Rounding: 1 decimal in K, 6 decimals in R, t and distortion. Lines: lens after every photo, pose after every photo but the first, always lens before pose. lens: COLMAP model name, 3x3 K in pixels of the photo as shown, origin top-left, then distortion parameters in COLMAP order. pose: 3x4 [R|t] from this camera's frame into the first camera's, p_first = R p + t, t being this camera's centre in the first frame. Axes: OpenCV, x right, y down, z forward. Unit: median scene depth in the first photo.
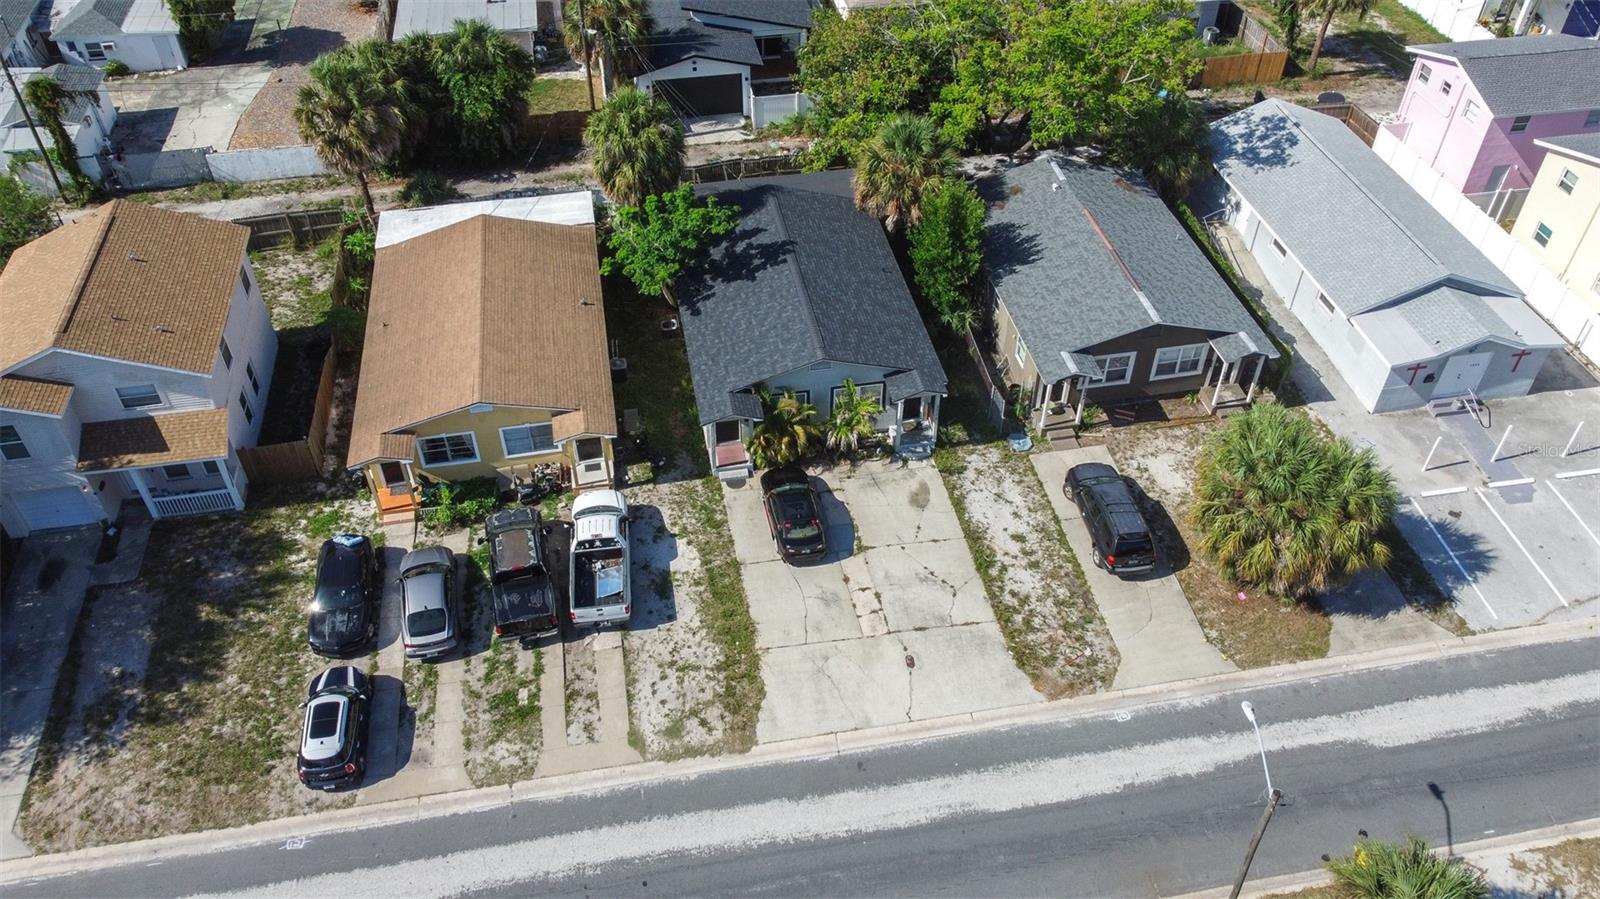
lens RADIAL K [[1212.6, 0, 793.6], [0, 1212.6, 445.5], [0, 0, 1]] dist [-0.003421, -0.000476]
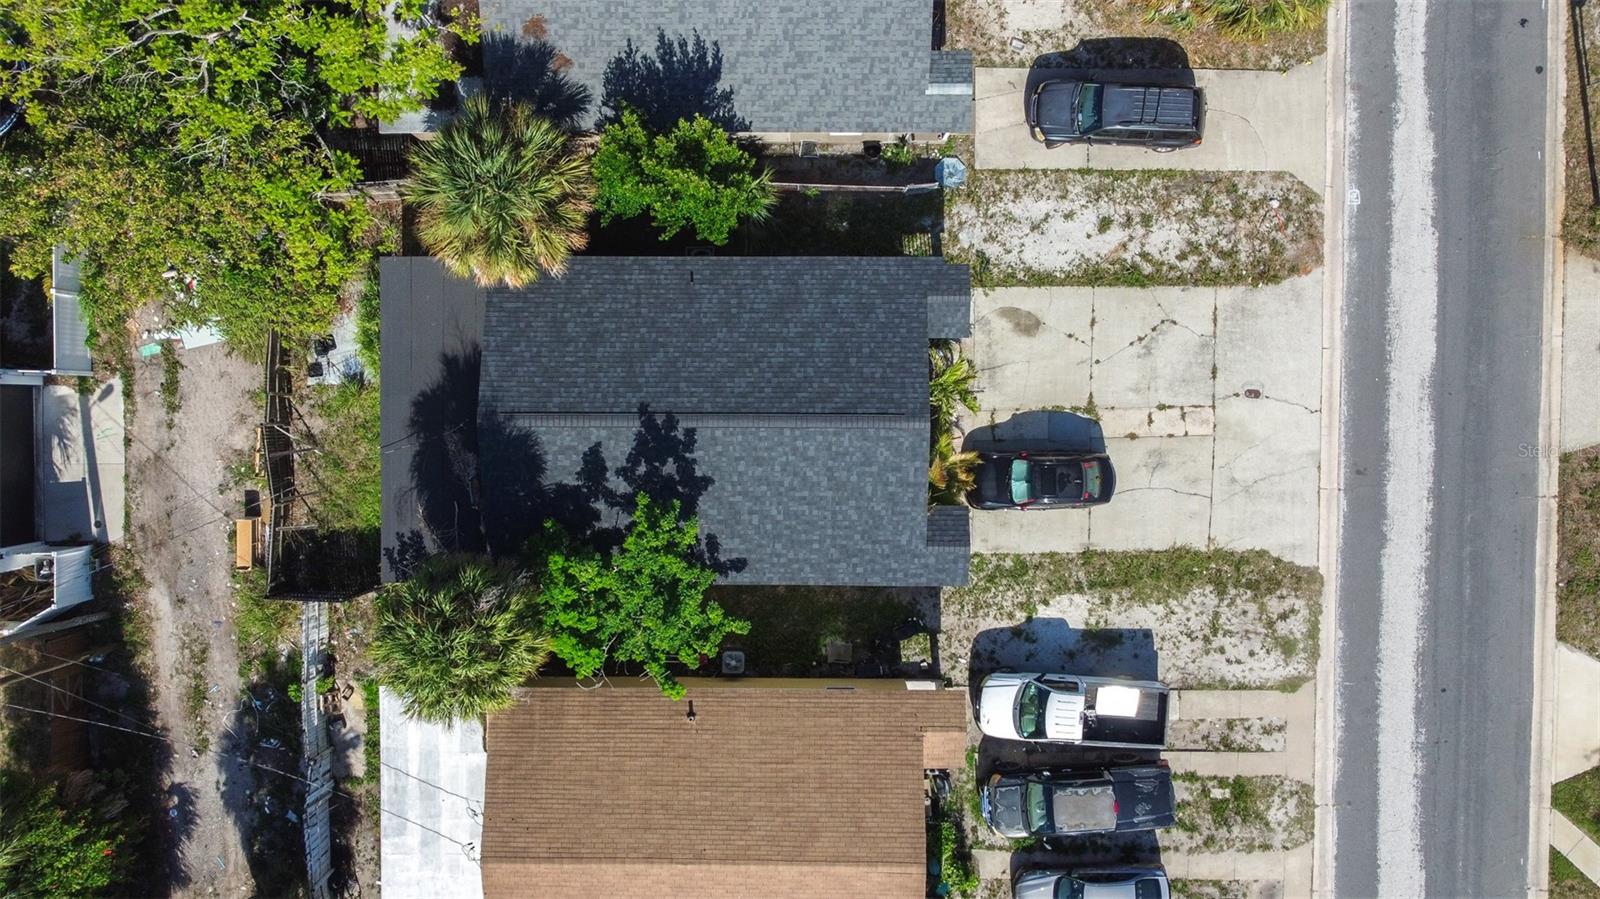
lens RADIAL K [[1220.2, 0, 796.8], [0, 1220.2, 443.9], [0, 0, 1]] dist [-0.005860, -0.001554]
pose [[0.181509, -0.983113, -0.023314, 0.014374], [0.673775, 0.107058, 0.731141, -0.711871], [-0.716298, -0.148417, 0.681828, 0.565846]]
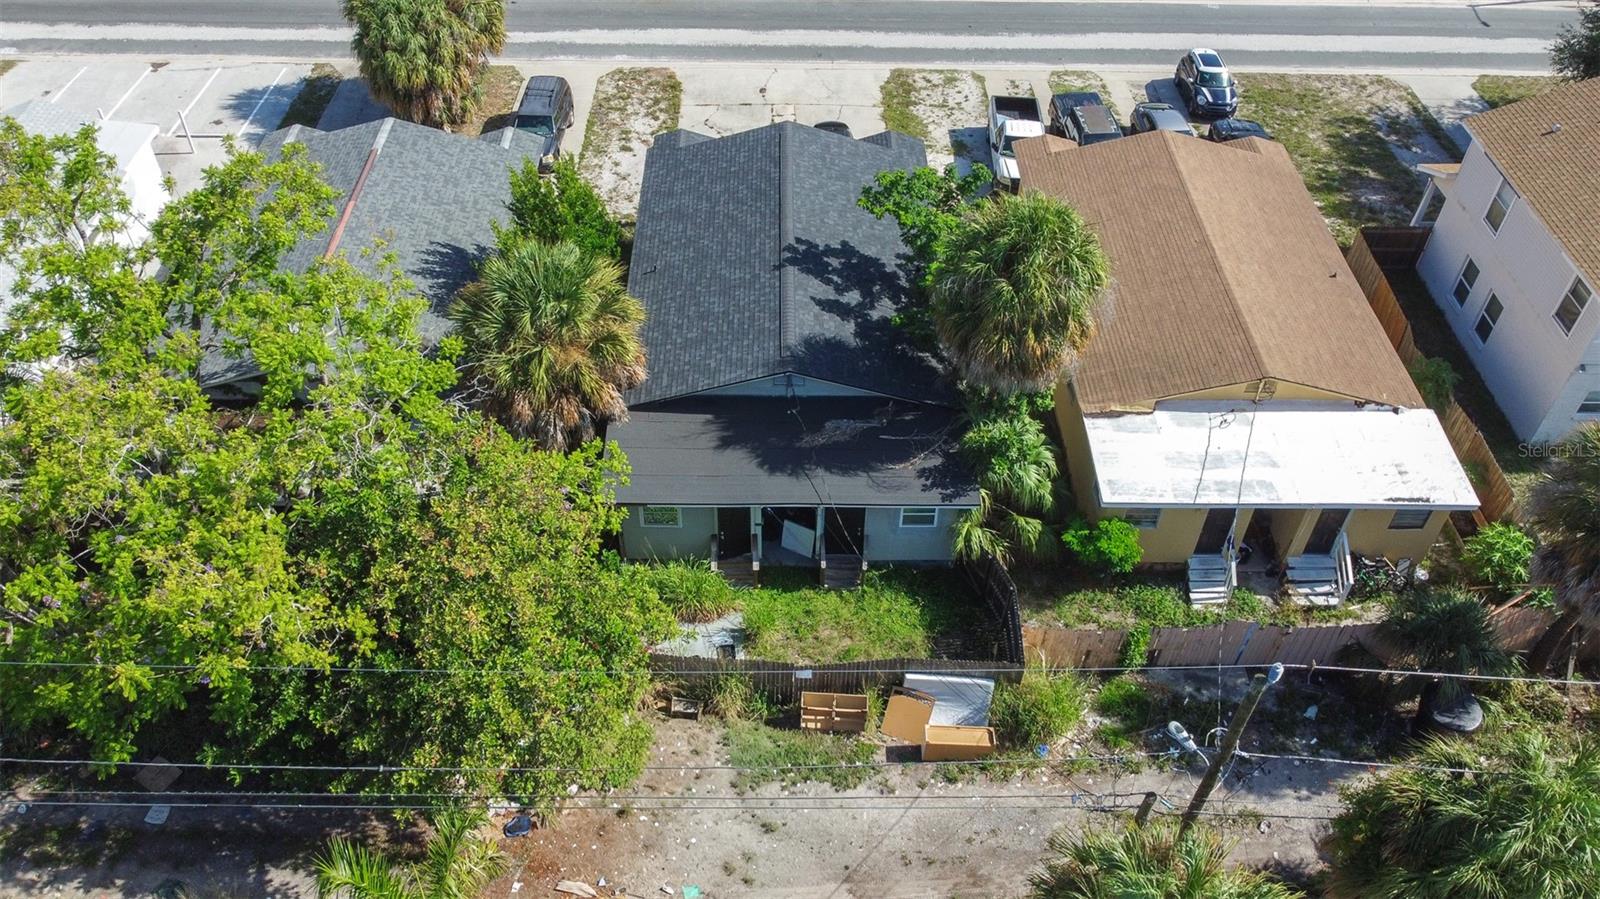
lens RADIAL K [[1242.3, 0, 794.5], [0, 1242.3, 446.7], [0, 0, 1]] dist [-0.003285, -0.002199]
pose [[-0.985689, -0.126130, 0.111839, -0.119578], [0.104990, 0.059722, 0.992678, -1.013879], [-0.131886, 0.990214, -0.045625, 1.340012]]
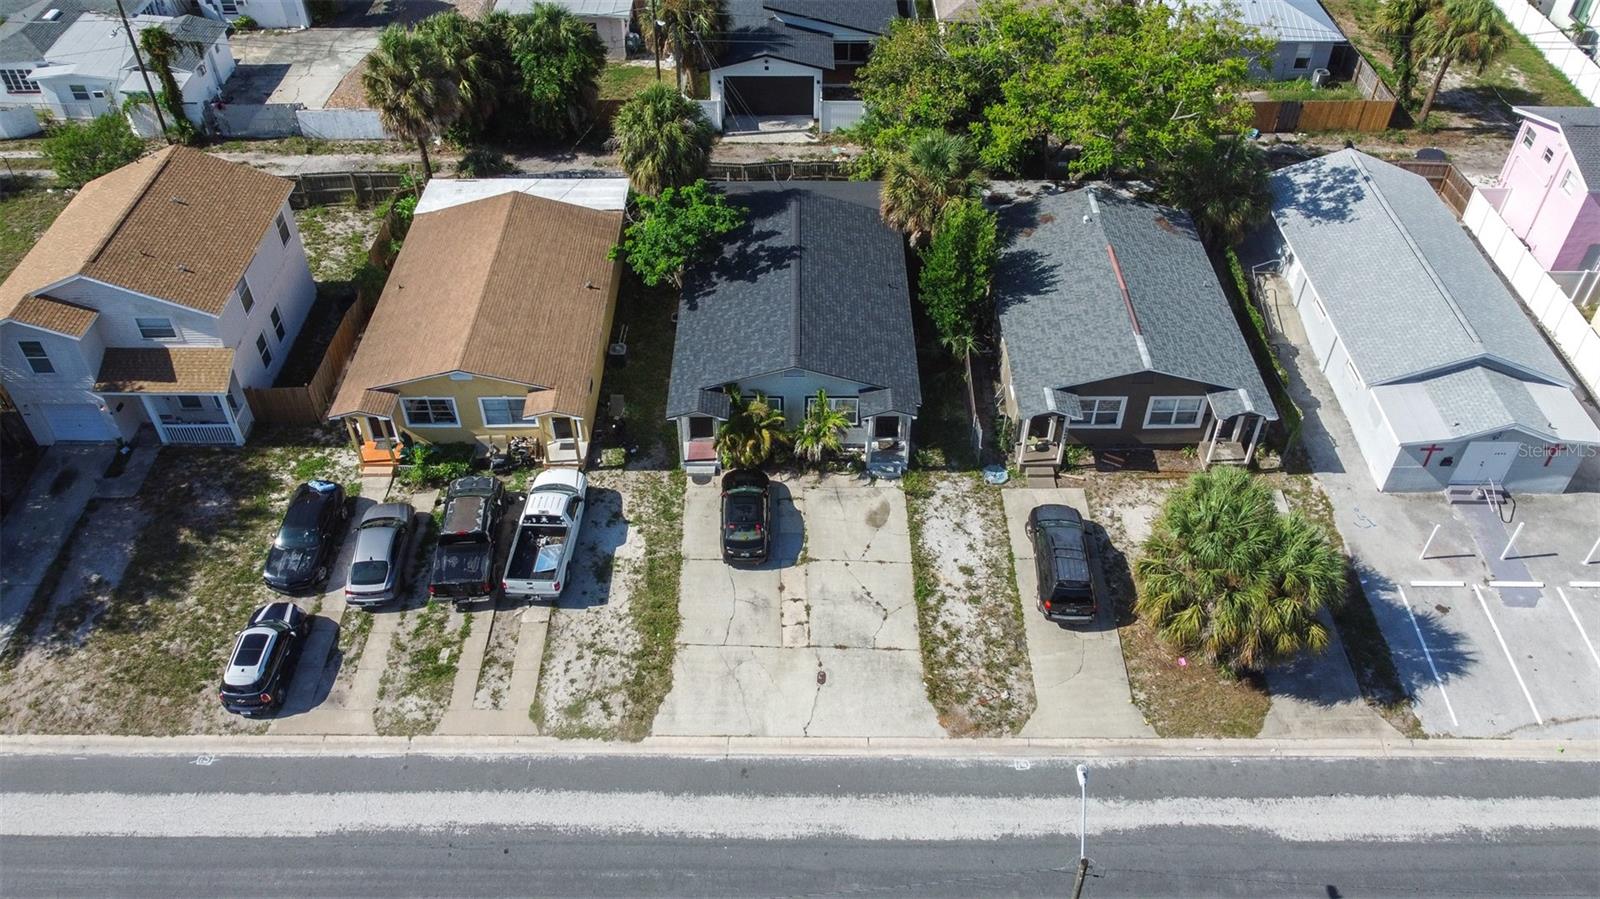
lens RADIAL K [[1222.2, 0, 793.2], [0, 1222.2, 446.2], [0, 0, 1]] dist [-0.001418, -0.003299]
pose [[0.983741, 0.122614, -0.131225, 0.171219], [-0.122731, 0.992414, 0.007230, -0.014092], [0.131116, 0.008993, 0.991326, 0.000209]]
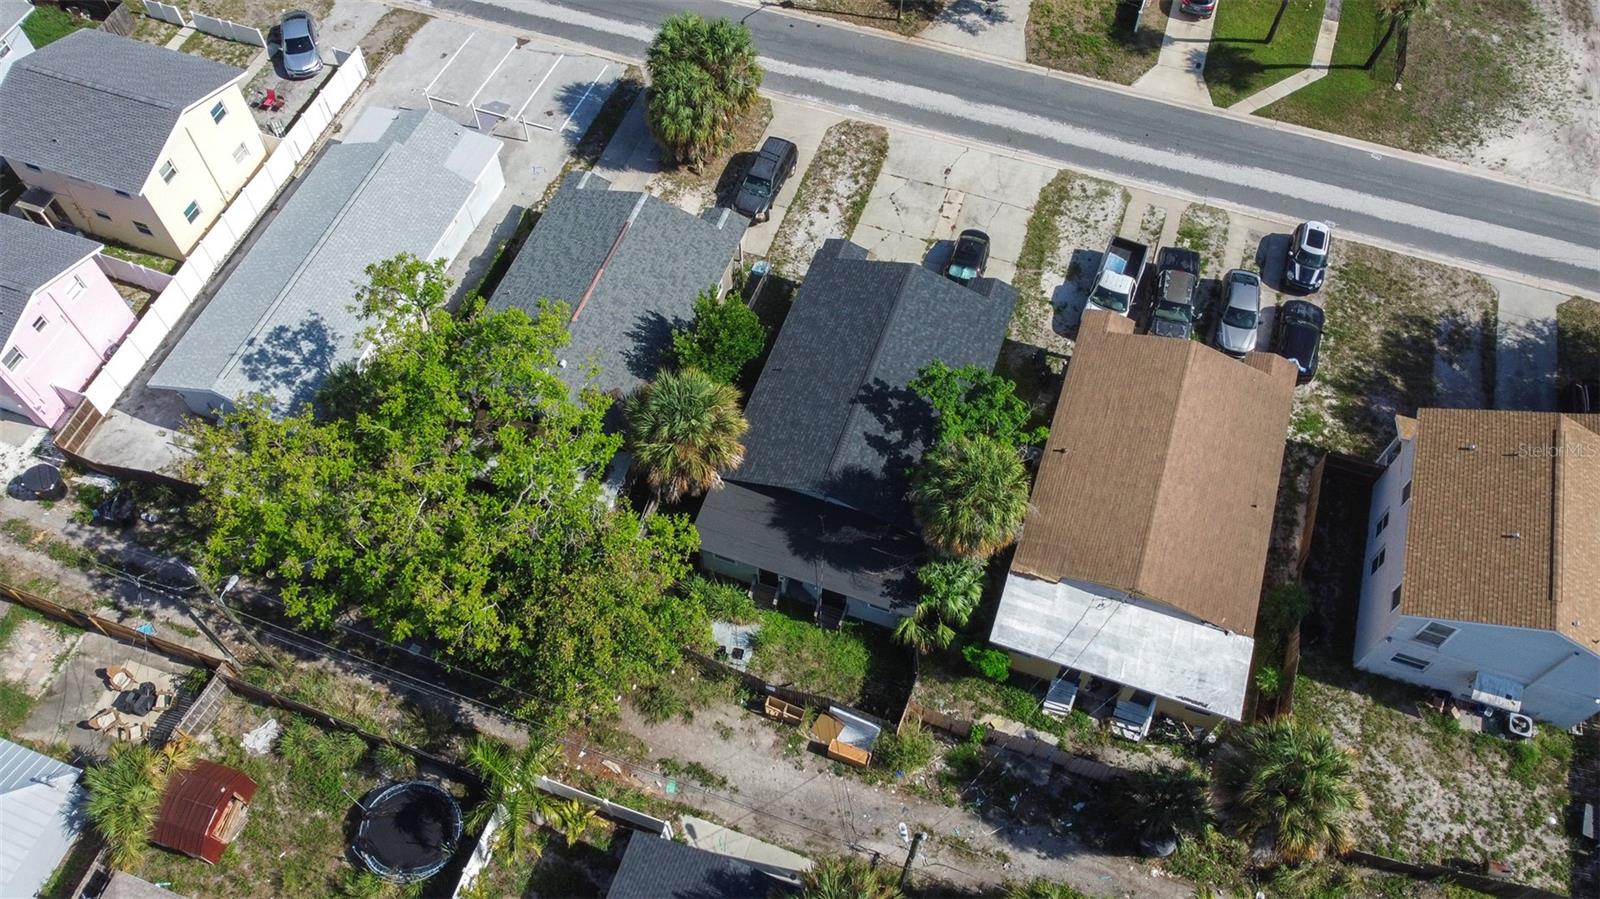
lens RADIAL K [[1220.2, 0, 788.5], [0, 1220.2, 448.8], [0, 0, 1]] dist [-0.006648, 0.000168]
pose [[-0.867910, -0.416407, 0.270809, -0.288035], [0.342630, -0.107141, 0.933341, -1.336966], [-0.359635, 0.902843, 0.235662, 0.968482]]
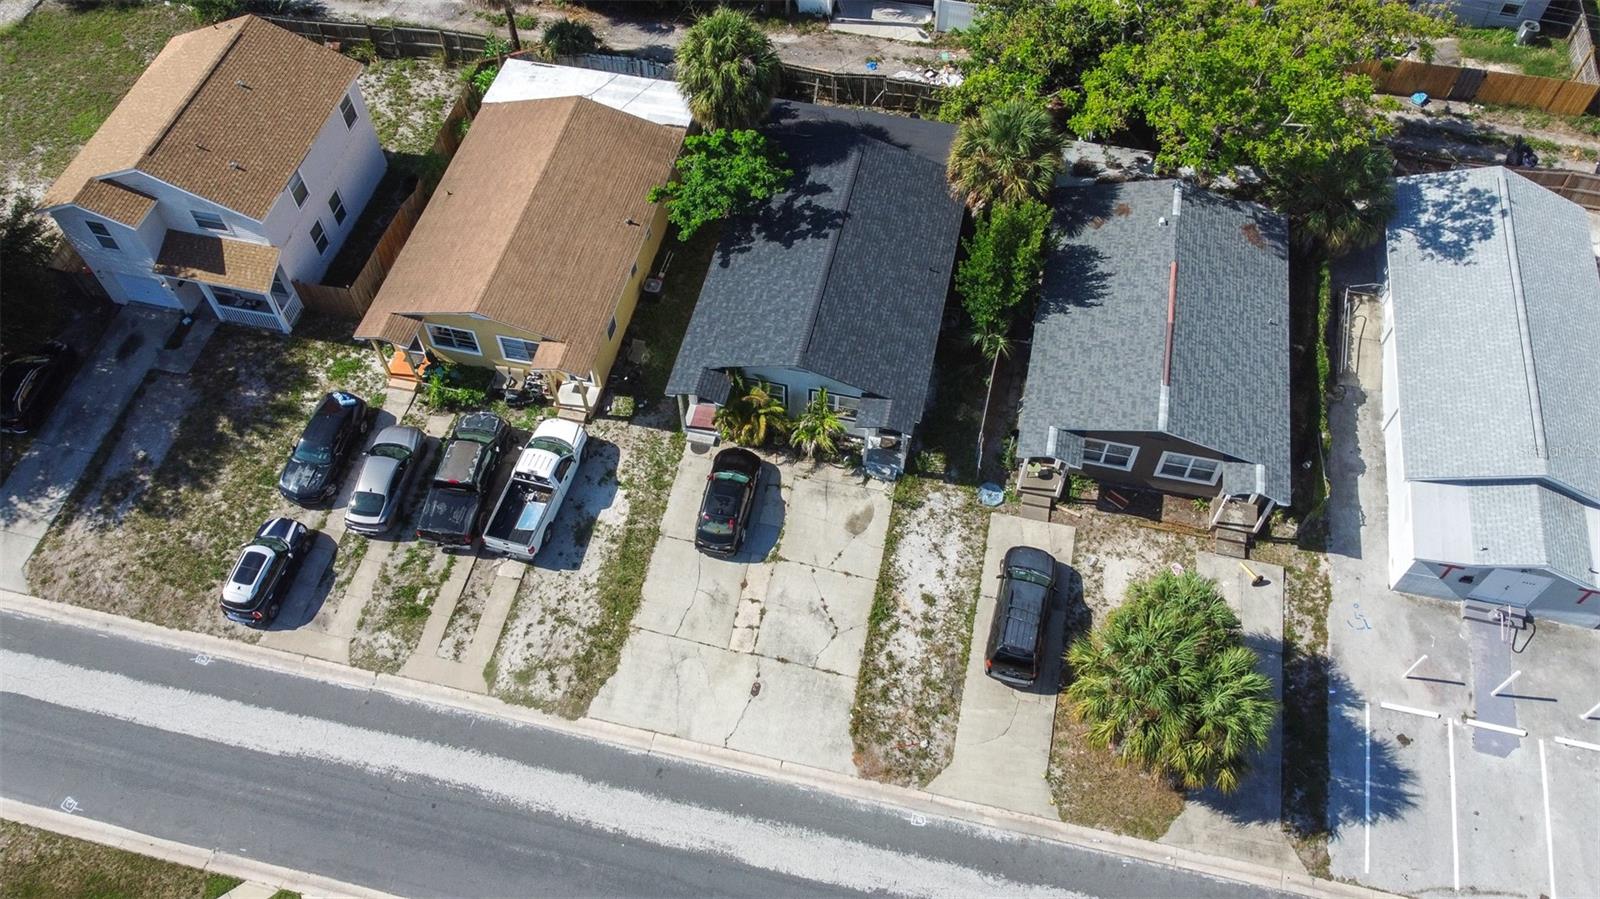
lens RADIAL K [[1212.6, 0, 793.6], [0, 1212.6, 445.5], [0, 0, 1]] dist [-0.003421, -0.000476]
pose [[0.921106, 0.318604, -0.223731, 0.275429], [-0.259752, 0.931013, 0.256404, -0.275055], [0.289988, -0.178061, 0.940320, 0.065216]]
